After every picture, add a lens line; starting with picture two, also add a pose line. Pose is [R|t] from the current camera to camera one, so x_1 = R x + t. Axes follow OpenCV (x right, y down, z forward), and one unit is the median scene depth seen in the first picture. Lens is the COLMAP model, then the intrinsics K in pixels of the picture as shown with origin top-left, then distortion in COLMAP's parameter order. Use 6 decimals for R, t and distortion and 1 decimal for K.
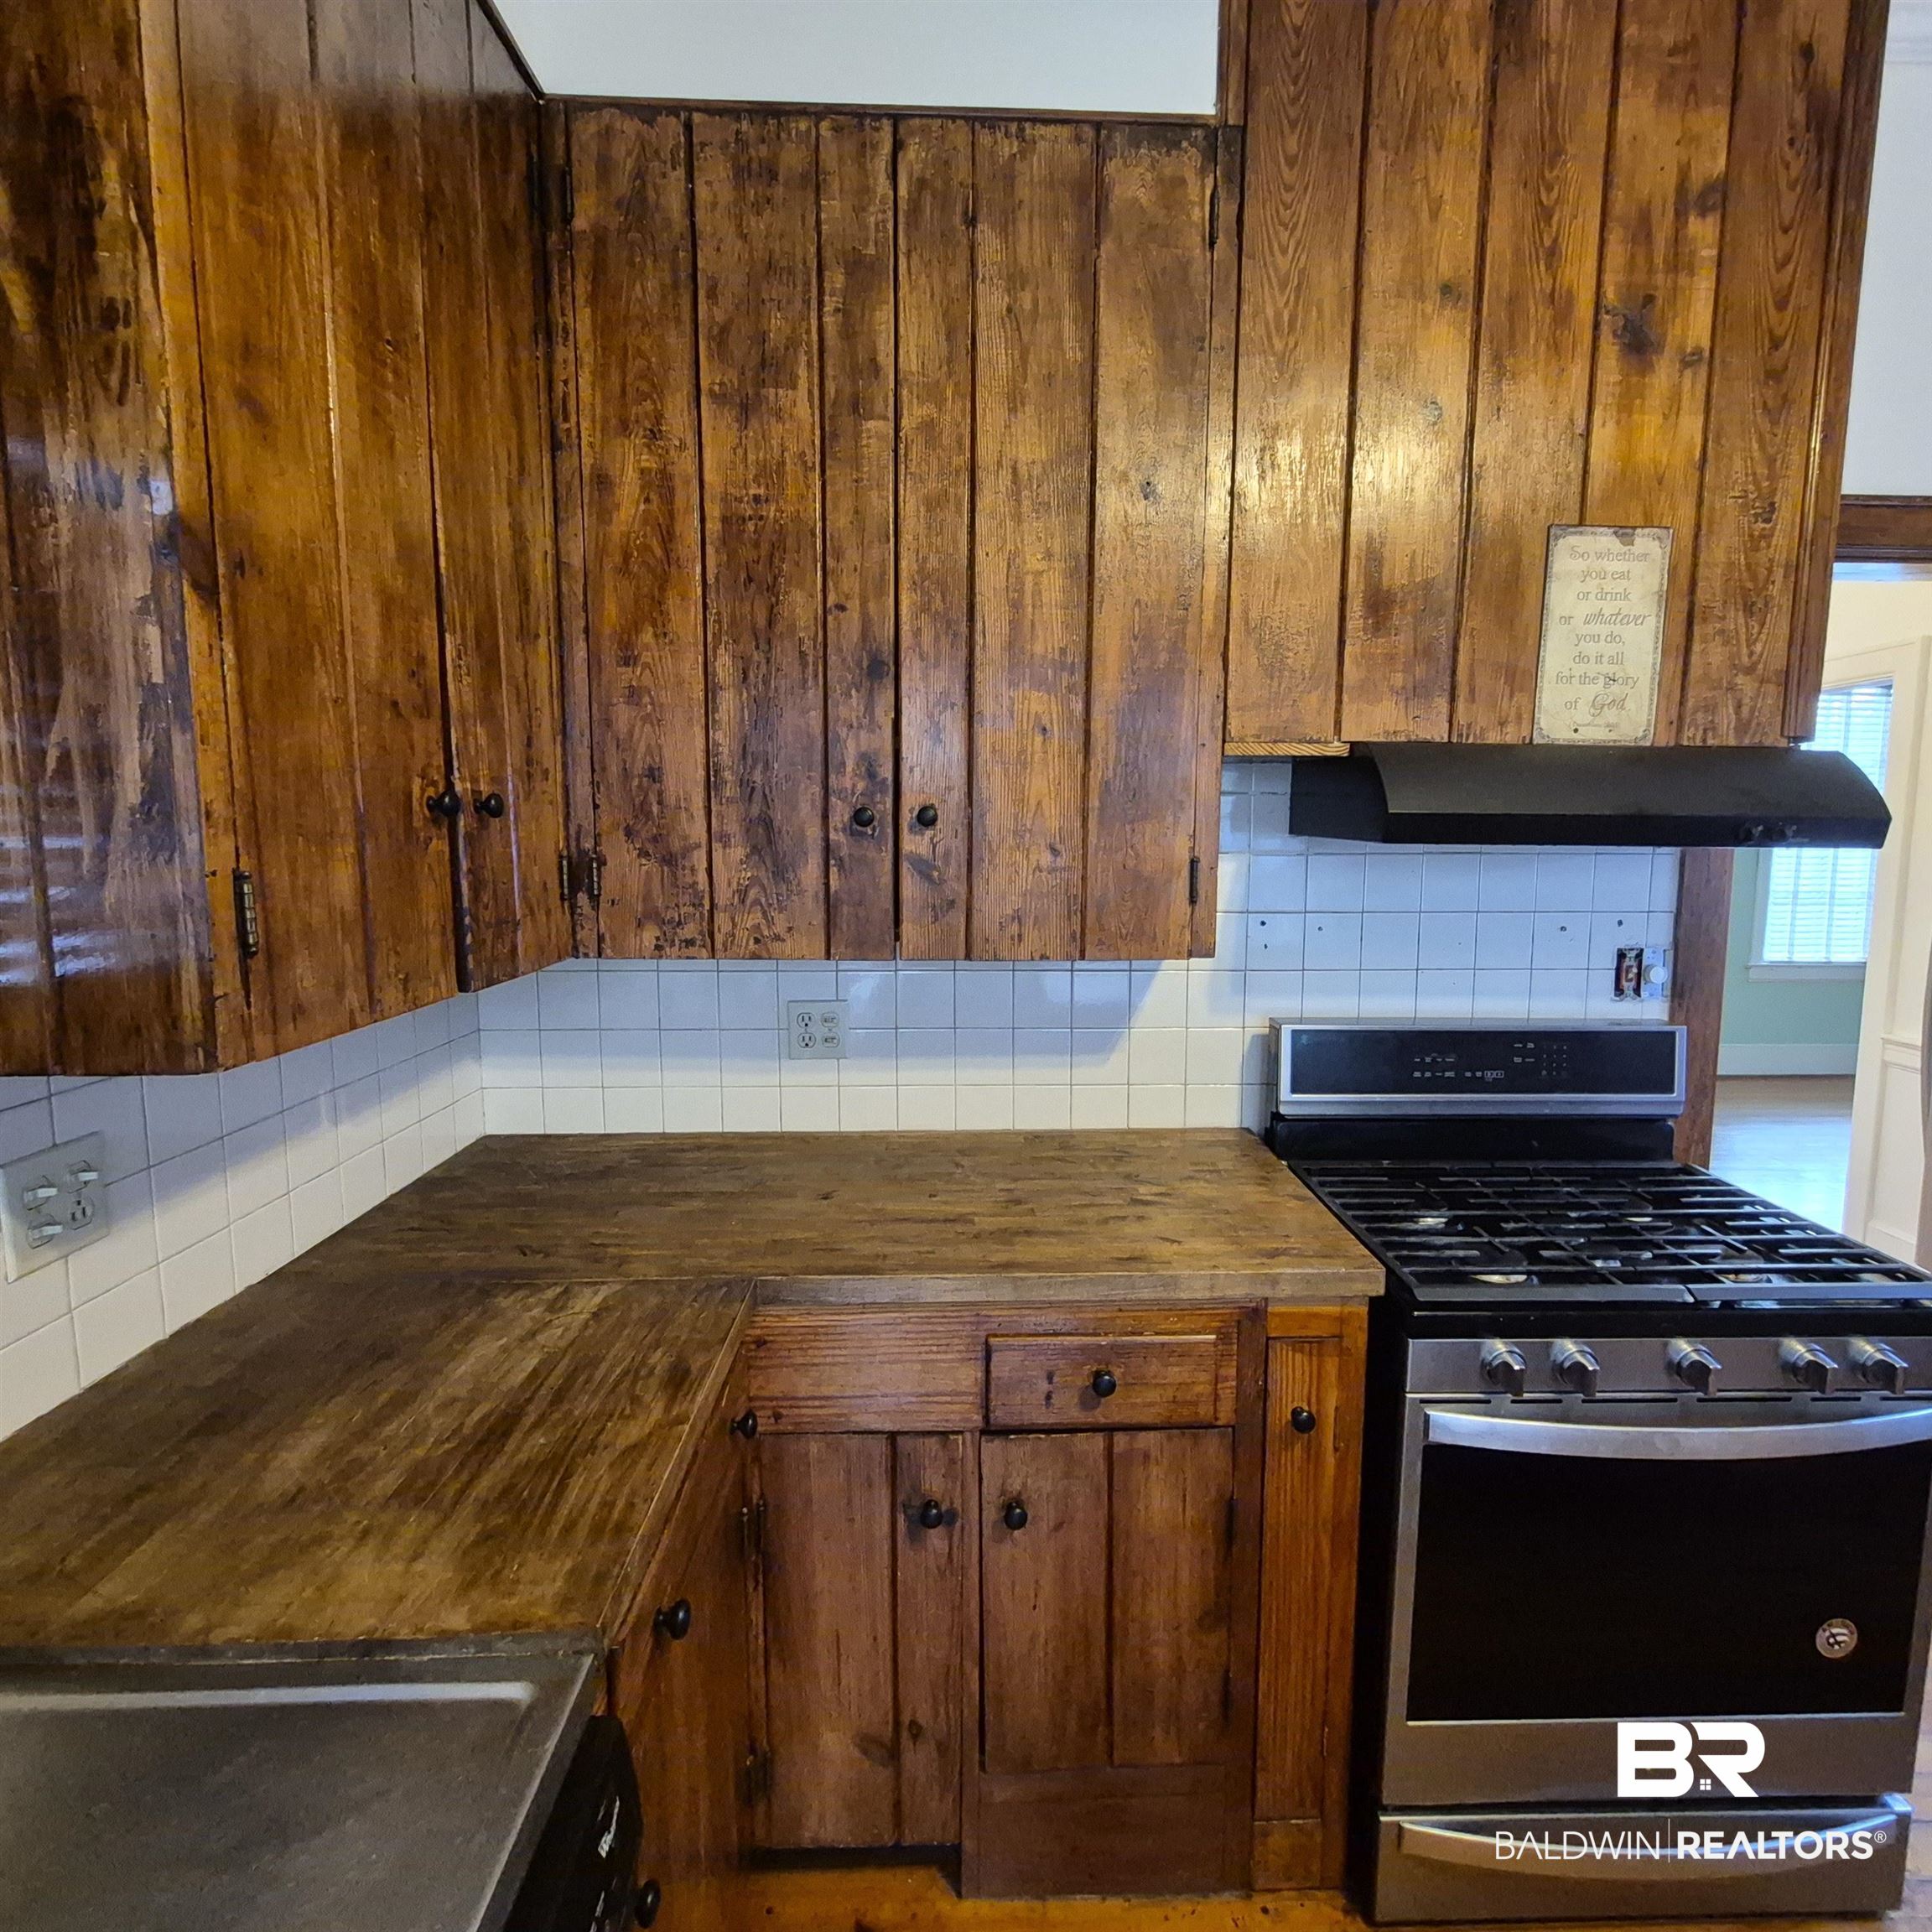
lens RADIAL K [[1008.5, 0, 989.7], [0, 1008.5, 939.2], [0, 0, 1]] dist [0.003930, -0.003006]
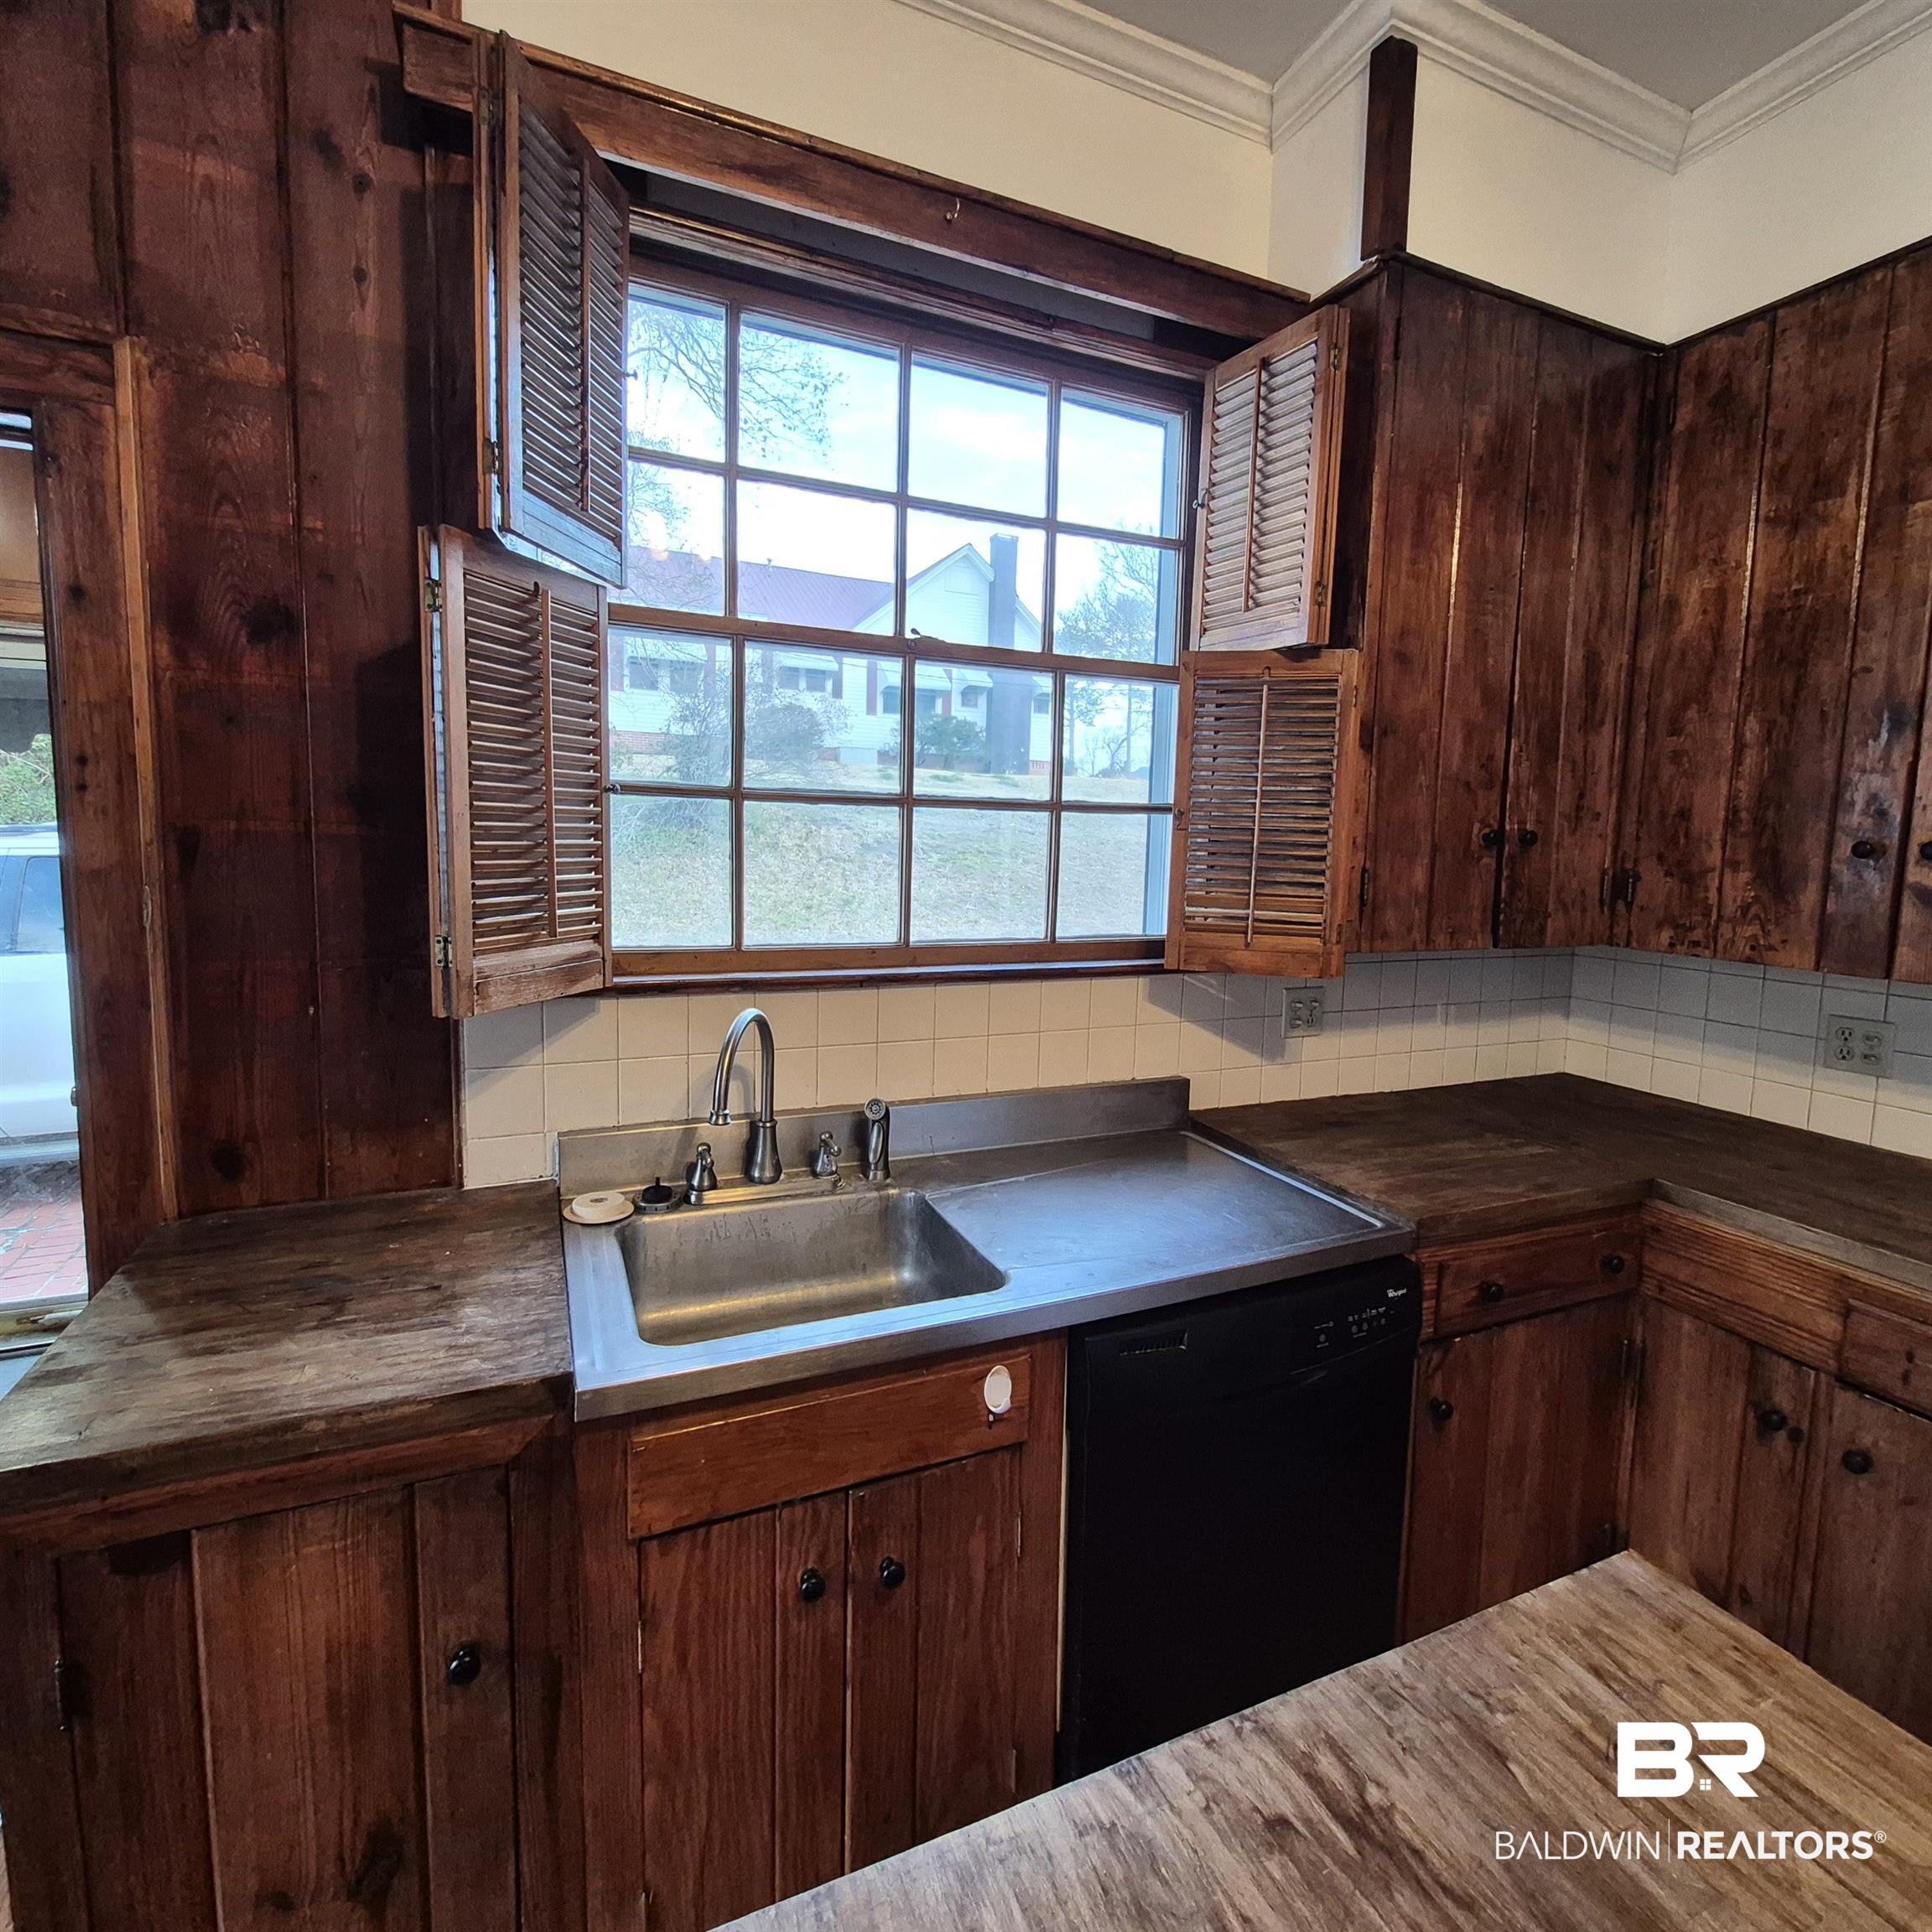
lens RADIAL K [[1008.5, 0, 1000.5], [0, 1008.5, 929.2], [0, 0, 1]] dist [0.003930, -0.003006]
pose [[0.387726, 0.092929, -0.917079, 0.566956], [-0.122507, 0.991274, 0.048653, 0.032666], [0.913598, 0.093485, 0.395727, -0.347119]]
